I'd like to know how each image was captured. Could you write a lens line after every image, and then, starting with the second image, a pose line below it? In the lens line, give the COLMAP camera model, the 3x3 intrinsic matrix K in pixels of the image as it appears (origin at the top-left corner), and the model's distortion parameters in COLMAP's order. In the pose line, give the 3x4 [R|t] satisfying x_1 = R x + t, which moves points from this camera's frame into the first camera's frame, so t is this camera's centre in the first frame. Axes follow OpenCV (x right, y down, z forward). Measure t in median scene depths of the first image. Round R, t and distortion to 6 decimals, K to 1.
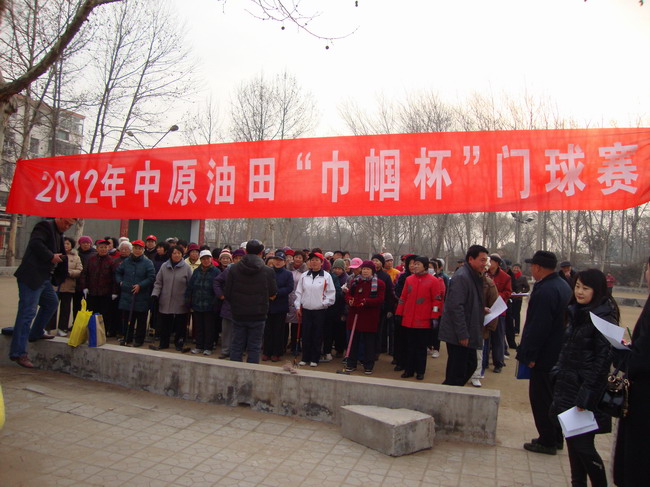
lens RADIAL K [[569.5, 0, 325.0], [0, 569.5, 243.5], [0, 0, 1]] dist [-0.199355, 0.186788]
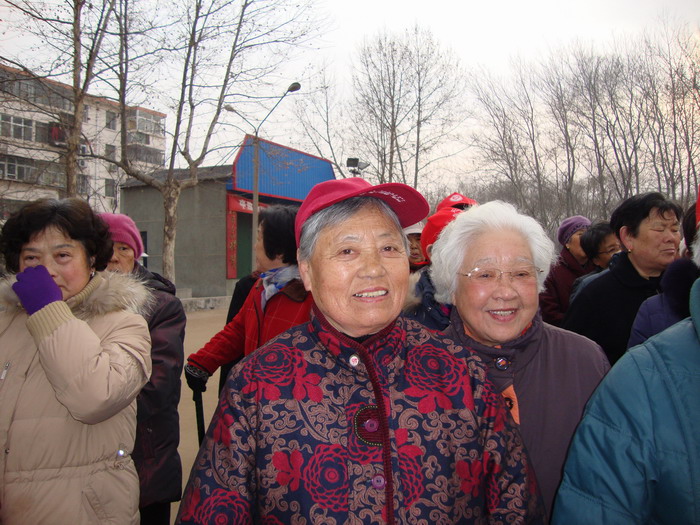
lens RADIAL K [[613.3, 0, 350.0], [0, 613.3, 262.5], [0, 0, 1]] dist [-0.199355, 0.186788]
pose [[0.989087, -0.067897, -0.130758, -0.122715], [0.070535, 0.997387, 0.015649, -0.000948], [0.129353, -0.024702, 0.991291, 0.276560]]
